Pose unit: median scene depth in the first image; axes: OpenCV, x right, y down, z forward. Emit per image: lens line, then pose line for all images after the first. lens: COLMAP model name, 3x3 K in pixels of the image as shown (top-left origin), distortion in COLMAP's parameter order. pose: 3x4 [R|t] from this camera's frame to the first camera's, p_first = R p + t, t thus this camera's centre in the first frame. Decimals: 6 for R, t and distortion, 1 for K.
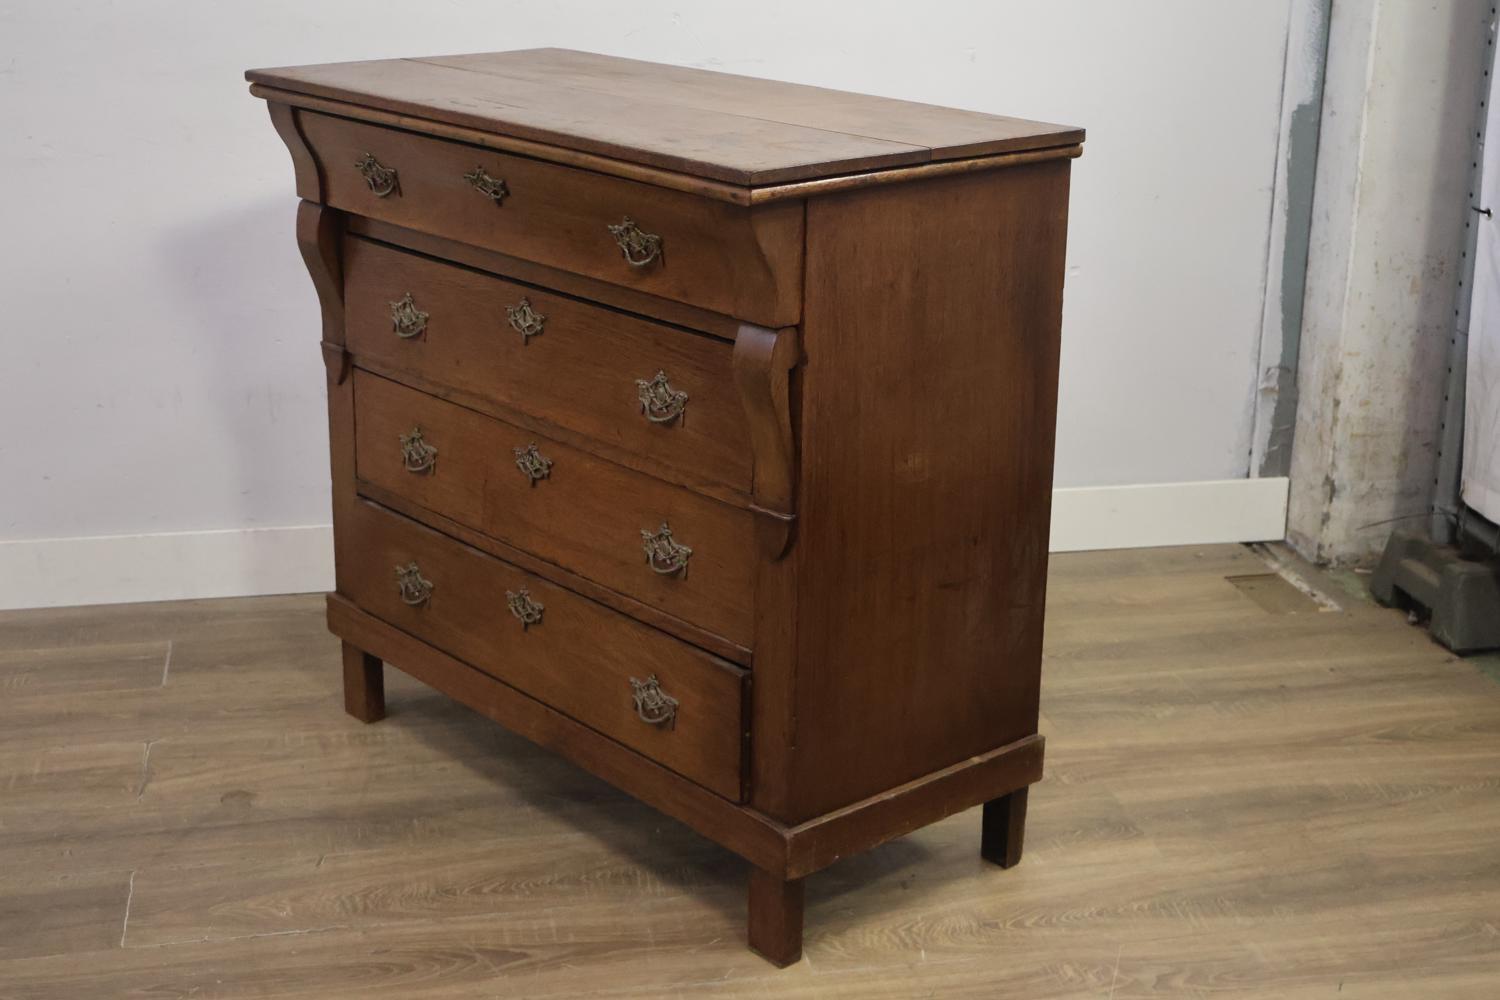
lens RADIAL K [[2137.8, 0, 752.2], [0, 2137.8, 504.4], [0, 0, 1]] dist [-0.000777, 0.000000]
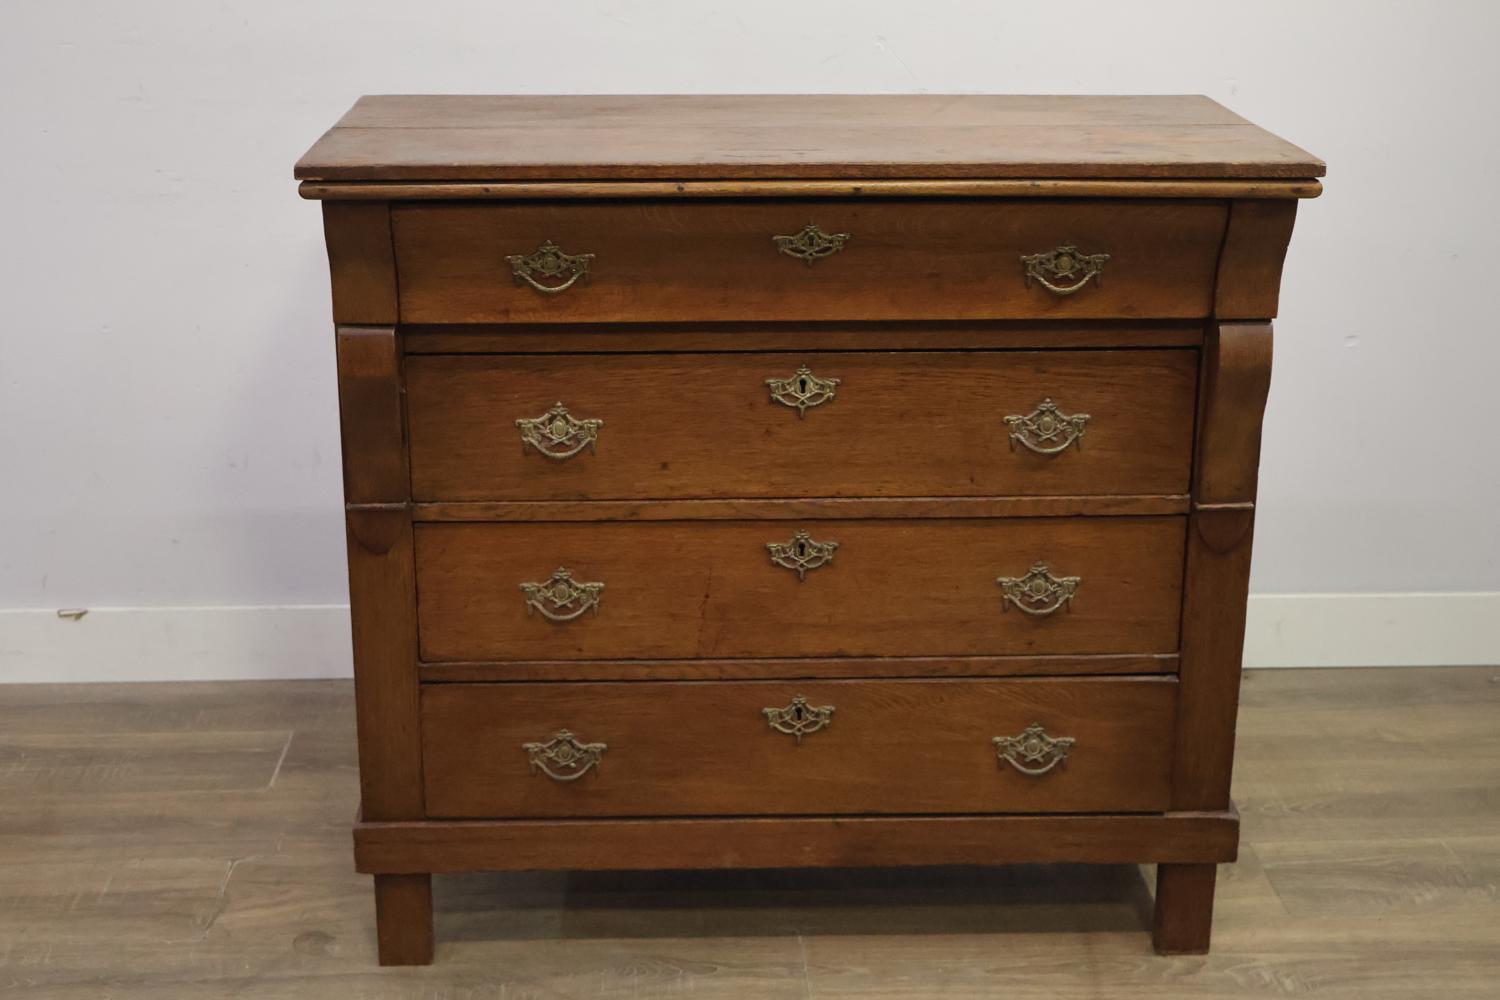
lens RADIAL K [[2137.8, 0, 747.1], [0, 2137.8, 503.9], [0, 0, 1]] dist [-0.000777, 0.000000]
pose [[0.987020, 0.039452, -0.155674, 0.062026], [-0.038619, 0.999219, 0.008373, -0.053825], [0.155883, -0.002252, 0.987773, 0.160536]]
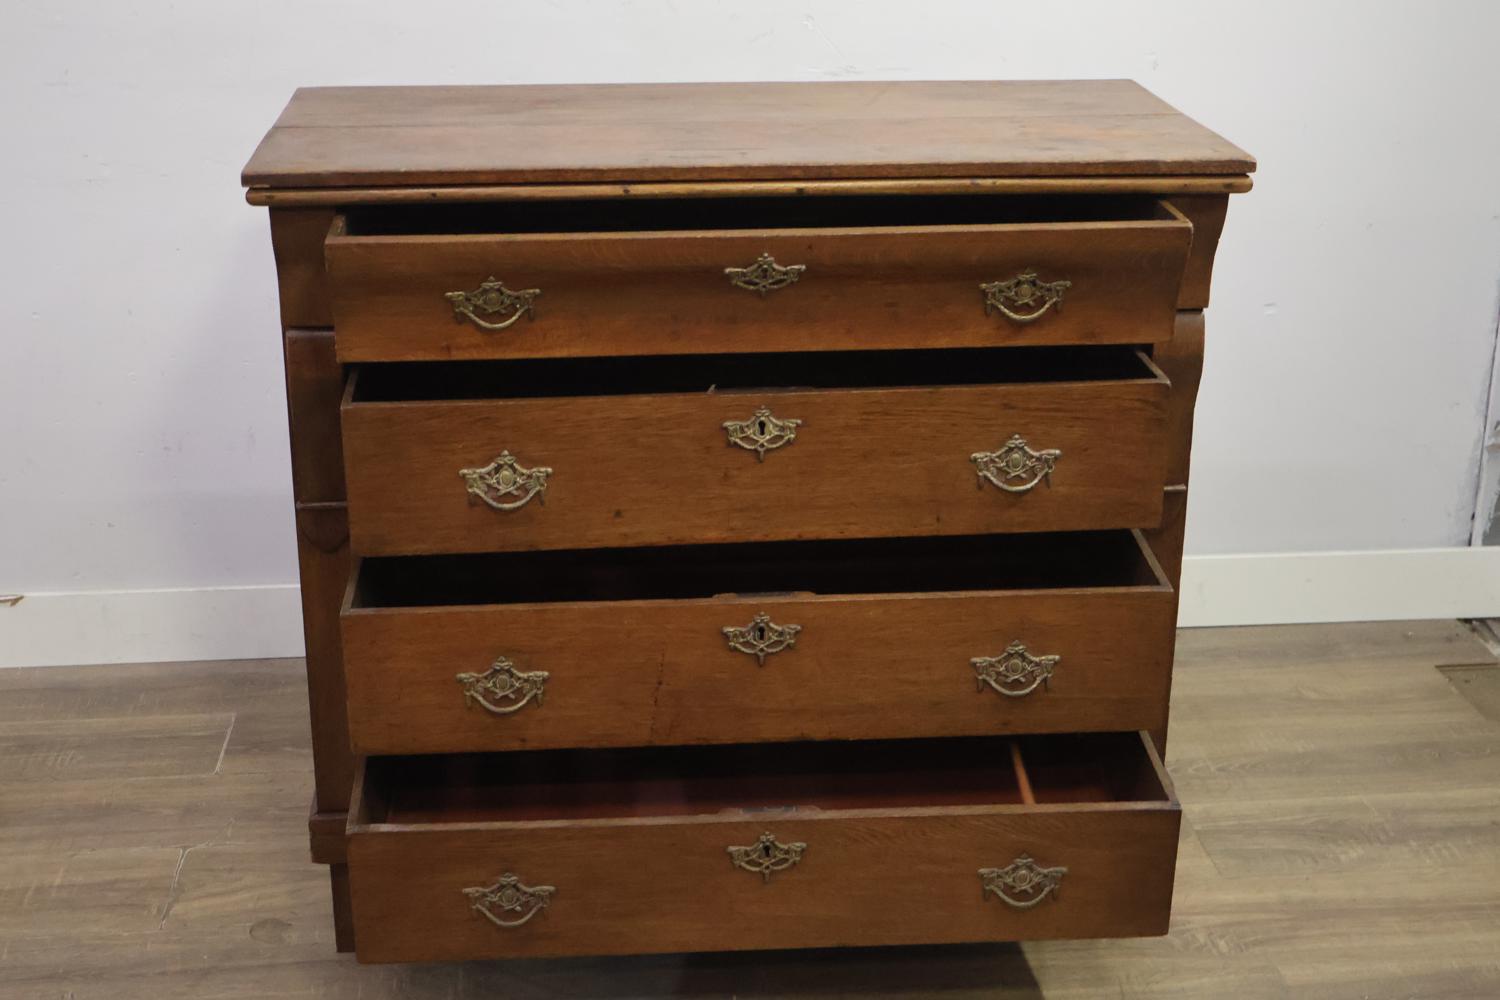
lens RADIAL K [[2137.8, 0, 753.7], [0, 2137.8, 506.8], [0, 0, 1]] dist [-0.000777, 0.000000]
pose [[0.993914, 0.026559, -0.106905, 0.047678], [-0.022109, 0.998848, 0.042600, -0.077219], [0.107913, -0.039977, 0.993356, 0.145059]]
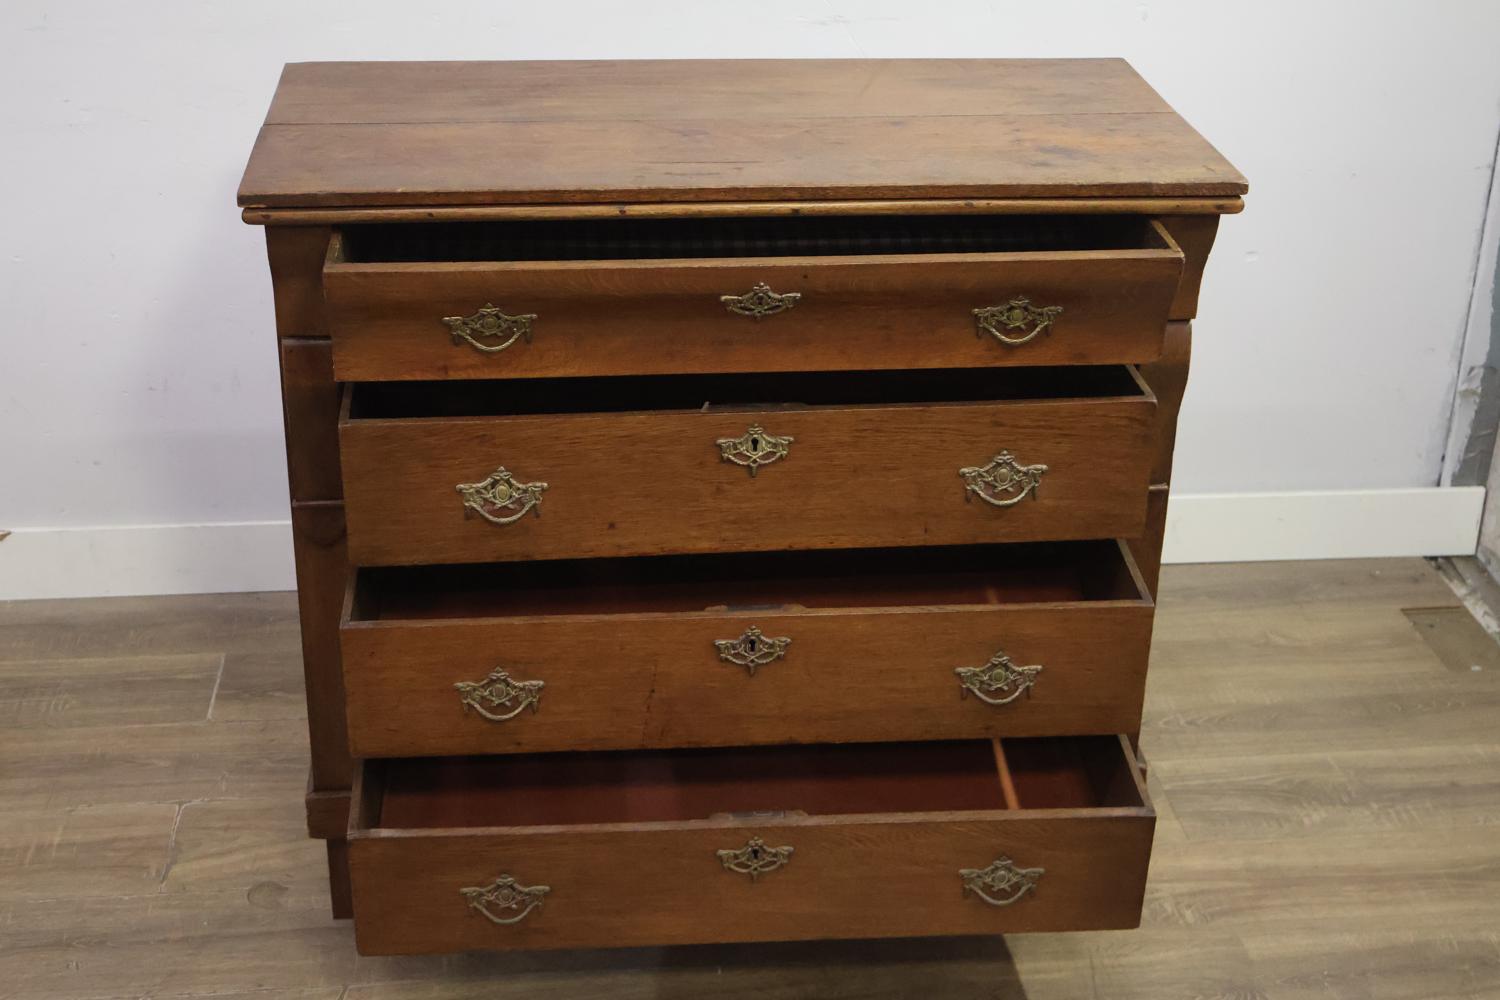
lens RADIAL K [[2137.8, 0, 750.6], [0, 2137.8, 505.1], [0, 0, 1]] dist [-0.000777, 0.000000]
pose [[0.995239, 0.045047, -0.086433, 0.035226], [-0.032790, 0.989845, 0.138316, -0.154736], [0.091786, -0.134823, 0.986609, 0.138471]]
